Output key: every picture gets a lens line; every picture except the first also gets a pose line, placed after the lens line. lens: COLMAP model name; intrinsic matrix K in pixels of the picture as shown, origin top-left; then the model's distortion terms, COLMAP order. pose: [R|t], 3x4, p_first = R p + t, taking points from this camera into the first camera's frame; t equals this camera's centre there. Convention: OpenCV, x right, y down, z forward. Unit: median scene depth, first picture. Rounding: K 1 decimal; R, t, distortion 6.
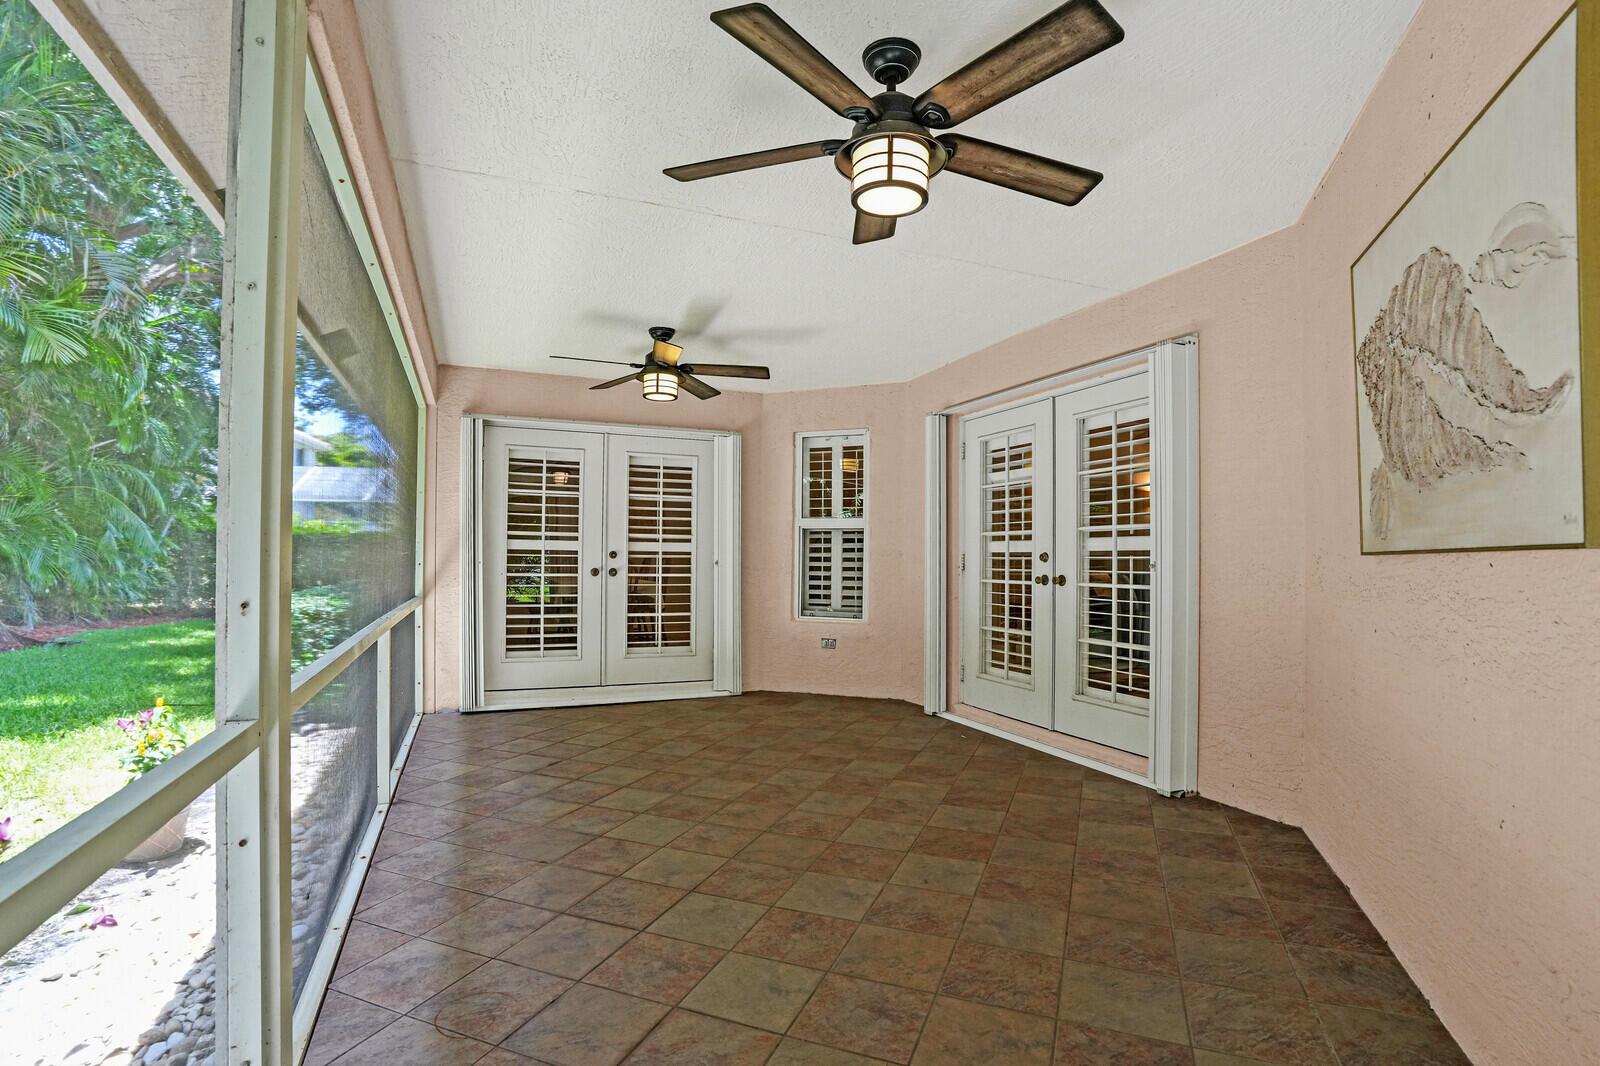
lens RADIAL K [[771.4, 0, 793.1], [0, 771.4, 561.4], [0, 0, 1]] dist [-0.014827, -0.000412]
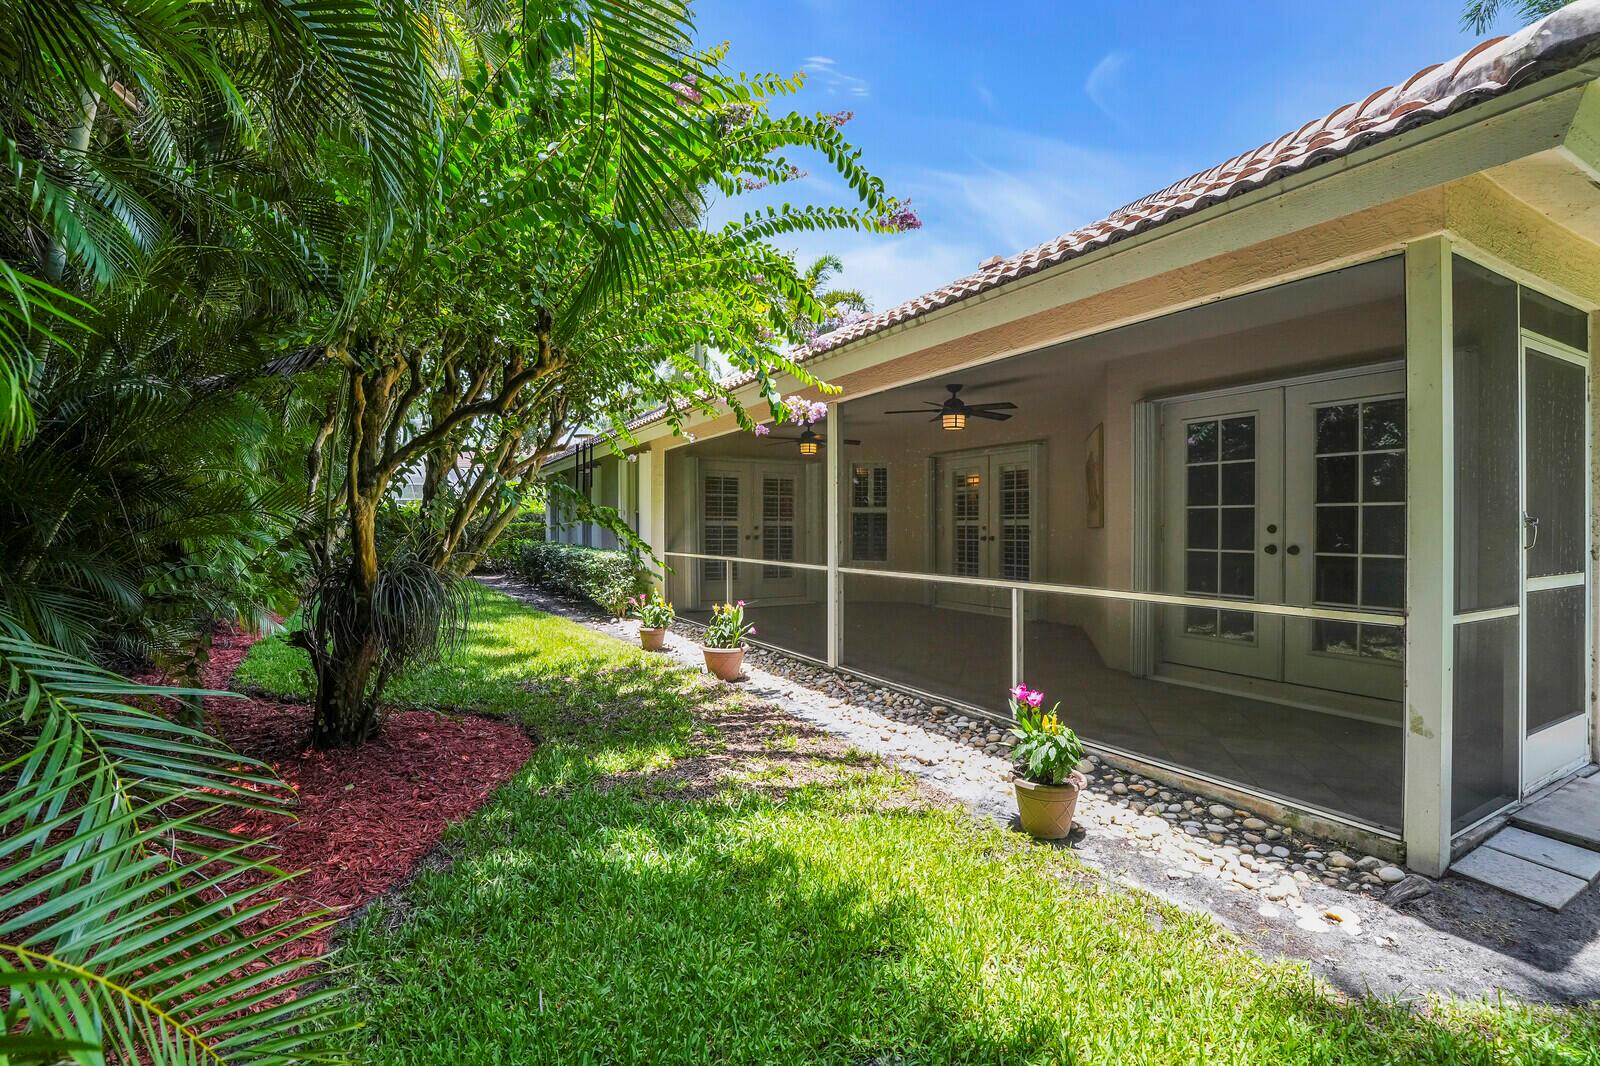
lens RADIAL K [[737.9, 0, 800.0], [0, 737.9, 533.0], [0, 0, 1]] dist [-0.070446, 0.023978]
pose [[0.993691, -0.005560, 0.112017, -0.487787], [0.005535, 0.999985, 0.000532, 0.004967], [-0.112019, 0.000092, 0.993706, -1.159268]]
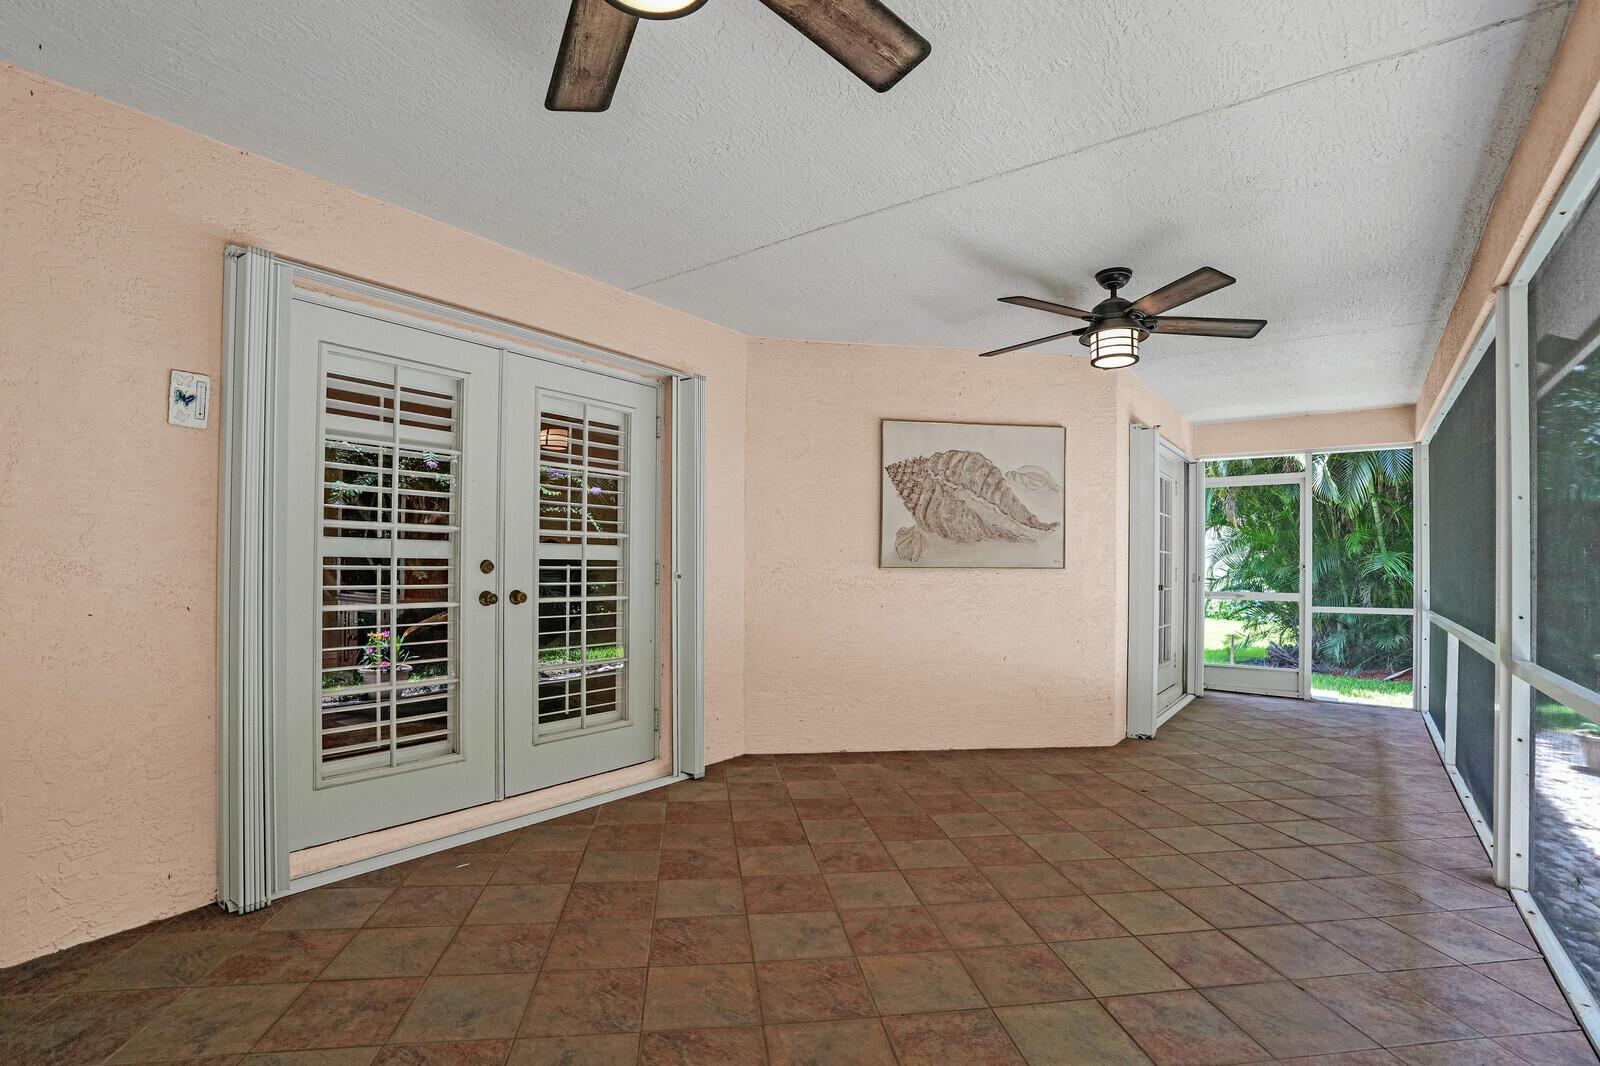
lens RADIAL K [[758.6, 0, 813.2], [0, 758.6, 561.6], [0, 0, 1]] dist [-0.076812, 0.022754]
pose [[-0.525132, 0.008009, 0.850983, -0.470930], [-0.001553, 0.999945, -0.010369, -0.003134], [-0.851020, -0.006766, -0.525090, 1.232998]]
